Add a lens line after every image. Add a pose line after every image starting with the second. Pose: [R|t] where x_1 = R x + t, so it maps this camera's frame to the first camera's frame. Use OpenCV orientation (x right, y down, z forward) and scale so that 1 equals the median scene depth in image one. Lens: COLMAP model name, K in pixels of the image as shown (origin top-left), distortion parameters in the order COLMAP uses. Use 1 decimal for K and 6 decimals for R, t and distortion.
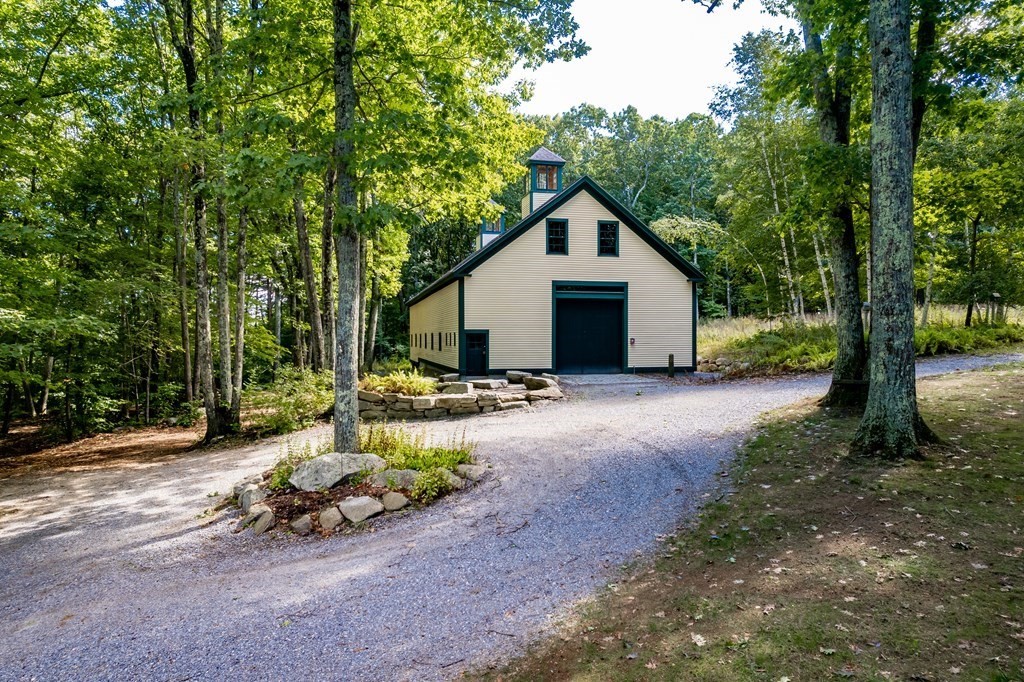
lens RADIAL K [[706.3, 0, 530.0], [0, 706.3, 339.3], [0, 0, 1]] dist [-0.010911, -0.003006]
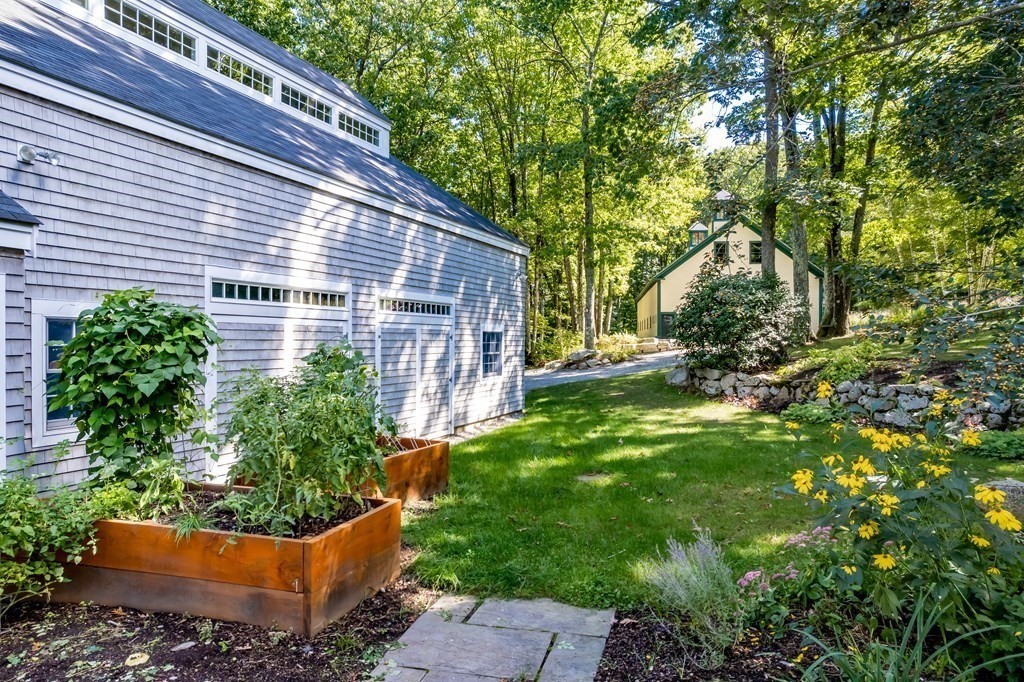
lens RADIAL K [[706.3, 0, 530.0], [0, 706.3, 339.3], [0, 0, 1]] dist [-0.010911, -0.003006]
pose [[0.941711, -0.001195, -0.336421, 0.139741], [0.000511, 0.999998, -0.002120, 0.042178], [0.336423, 0.001825, 0.941709, -0.520593]]
